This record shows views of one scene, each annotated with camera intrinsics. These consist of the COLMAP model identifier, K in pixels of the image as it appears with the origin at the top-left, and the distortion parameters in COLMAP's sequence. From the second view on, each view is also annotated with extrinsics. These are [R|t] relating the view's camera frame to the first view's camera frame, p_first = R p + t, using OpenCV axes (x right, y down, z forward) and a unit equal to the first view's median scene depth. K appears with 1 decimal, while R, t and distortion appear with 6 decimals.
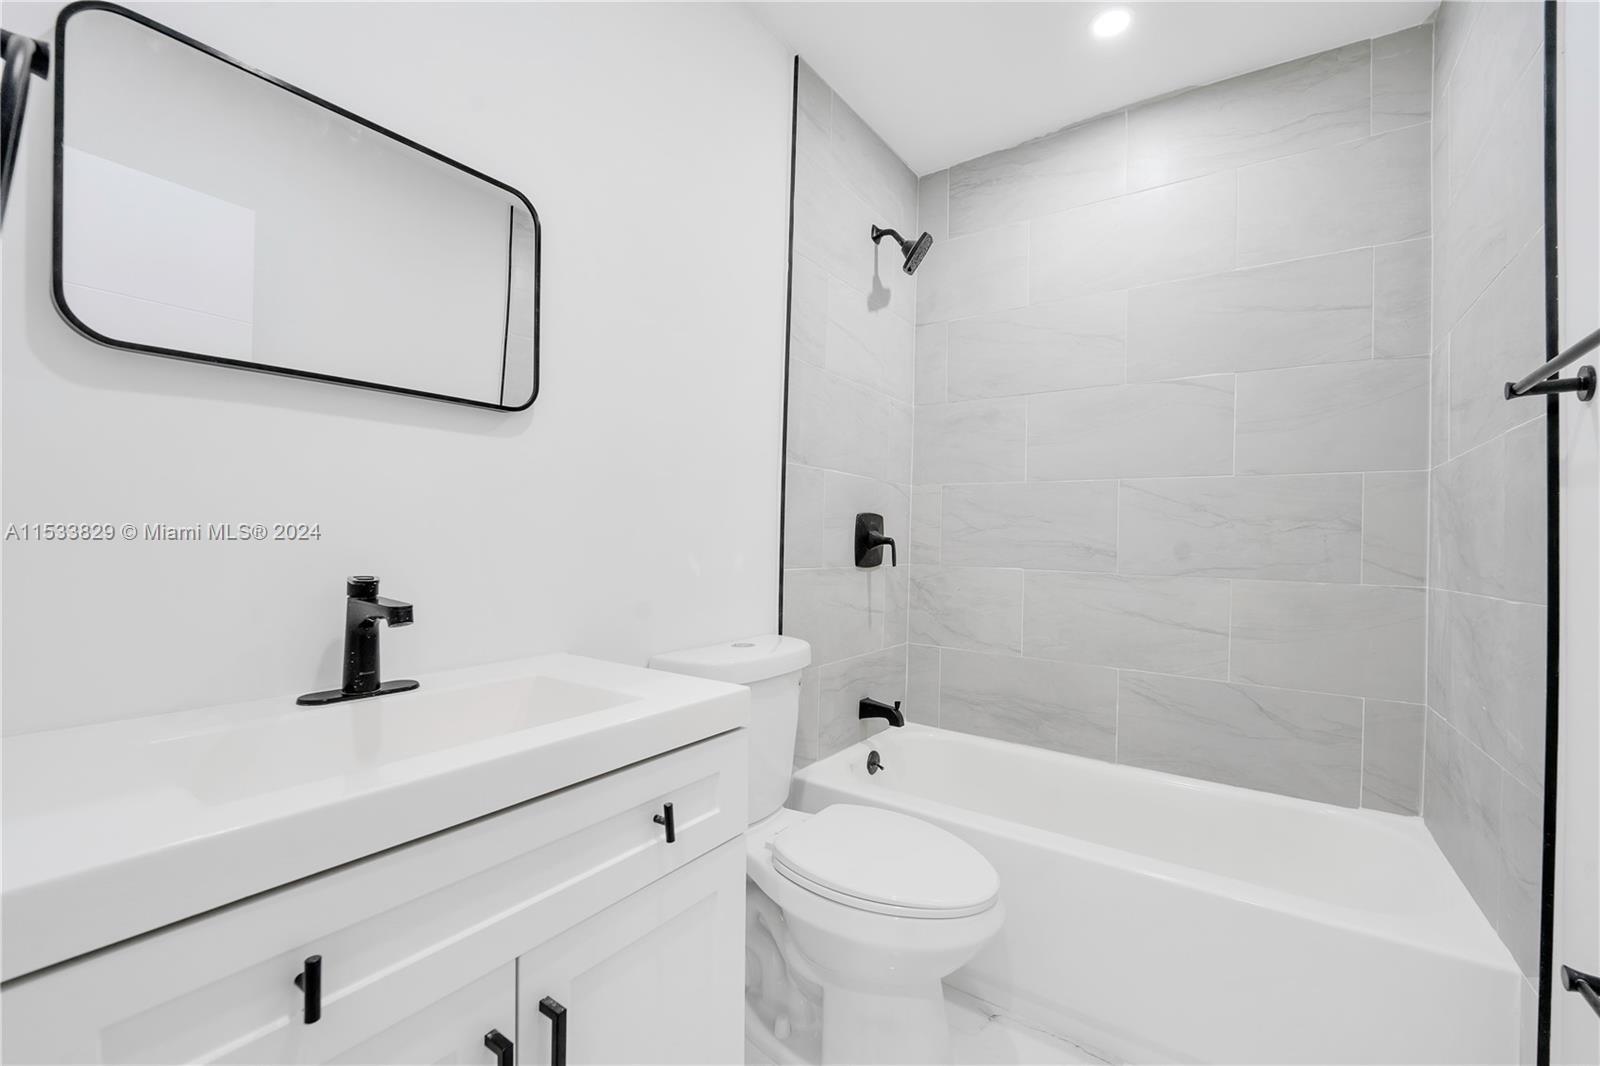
lens RADIAL K [[648.2, 0, 807.4], [0, 648.2, 527.3], [0, 0, 1]] dist [-0.008548, -0.000428]
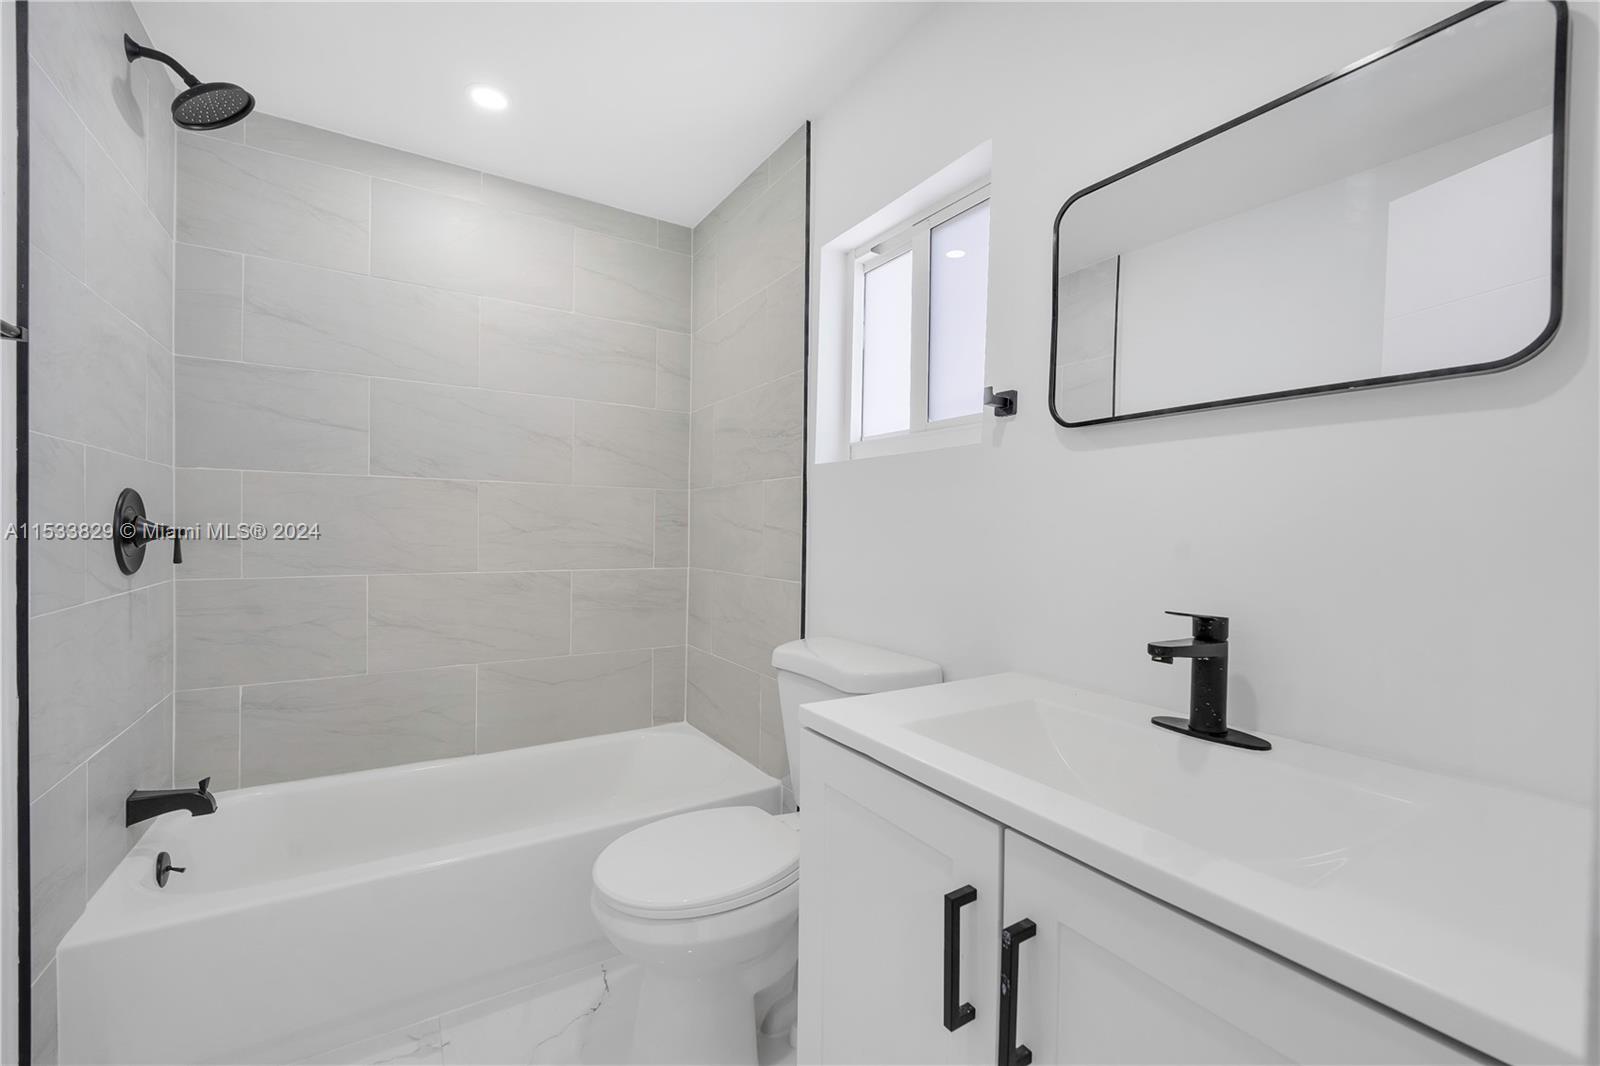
lens RADIAL K [[648.2, 0, 807.4], [0, 648.2, 527.3], [0, 0, 1]] dist [-0.008548, -0.000428]
pose [[0.336075, 0.005645, 0.941818, -0.282458], [-0.024298, 0.999701, 0.002679, -0.007754], [-0.941522, -0.023784, 0.336112, 0.191751]]
